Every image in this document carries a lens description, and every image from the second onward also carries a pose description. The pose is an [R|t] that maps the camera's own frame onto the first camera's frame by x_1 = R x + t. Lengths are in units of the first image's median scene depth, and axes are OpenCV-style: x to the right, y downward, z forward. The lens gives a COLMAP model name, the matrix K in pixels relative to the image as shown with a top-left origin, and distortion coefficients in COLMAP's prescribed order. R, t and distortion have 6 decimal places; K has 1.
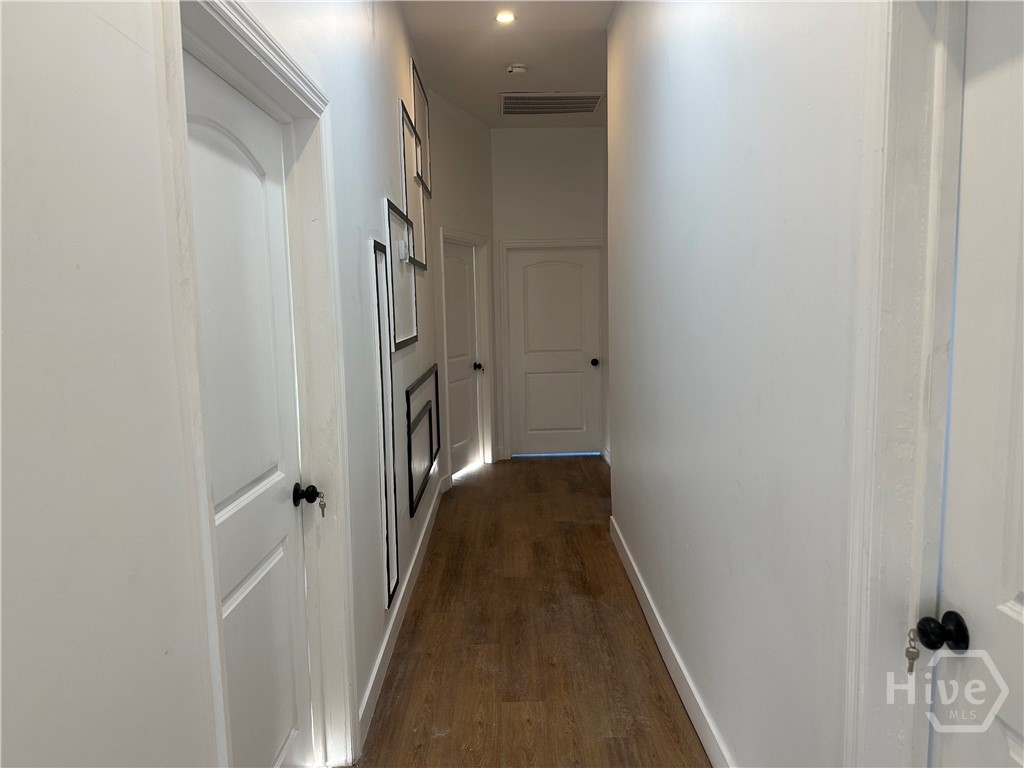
lens RADIAL K [[705.5, 0, 512.0], [0, 705.5, 384.0], [0, 0, 1]] dist [0.000511, -0.000064]
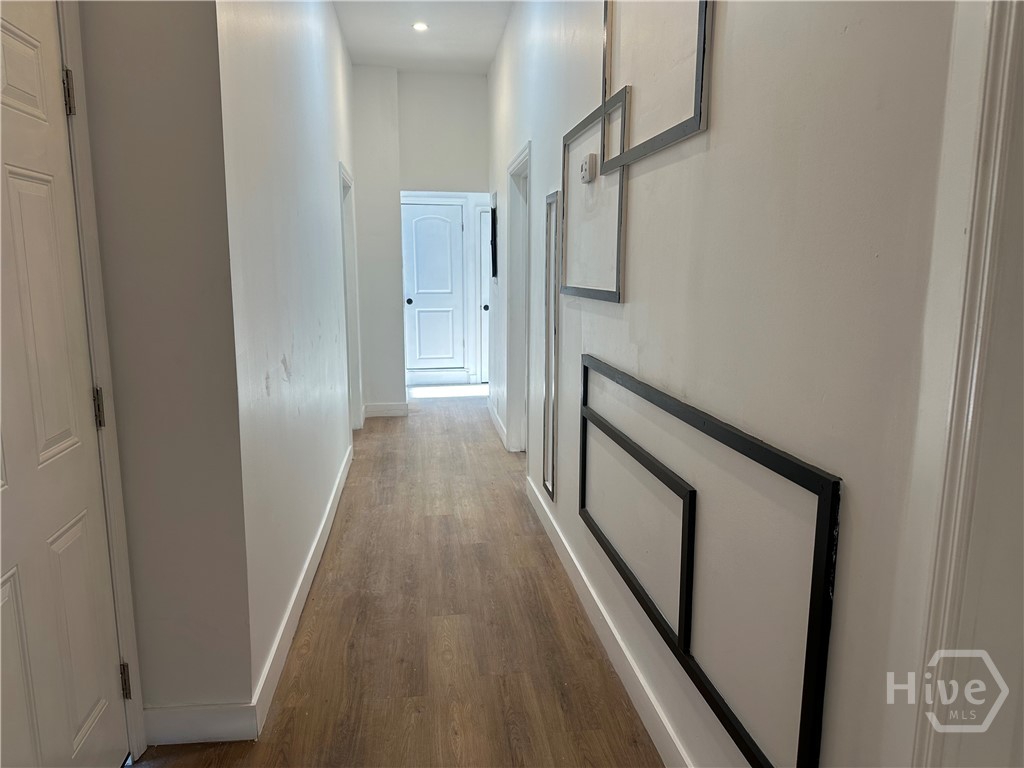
lens RADIAL K [[705.5, 0, 512.0], [0, 705.5, 384.0], [0, 0, 1]] dist [0.000511, -0.000064]
pose [[-0.991675, 0.040513, -0.122230, 0.026764], [0.005959, 0.962639, 0.270724, -0.173925], [0.128631, 0.267742, -0.954866, 1.787547]]
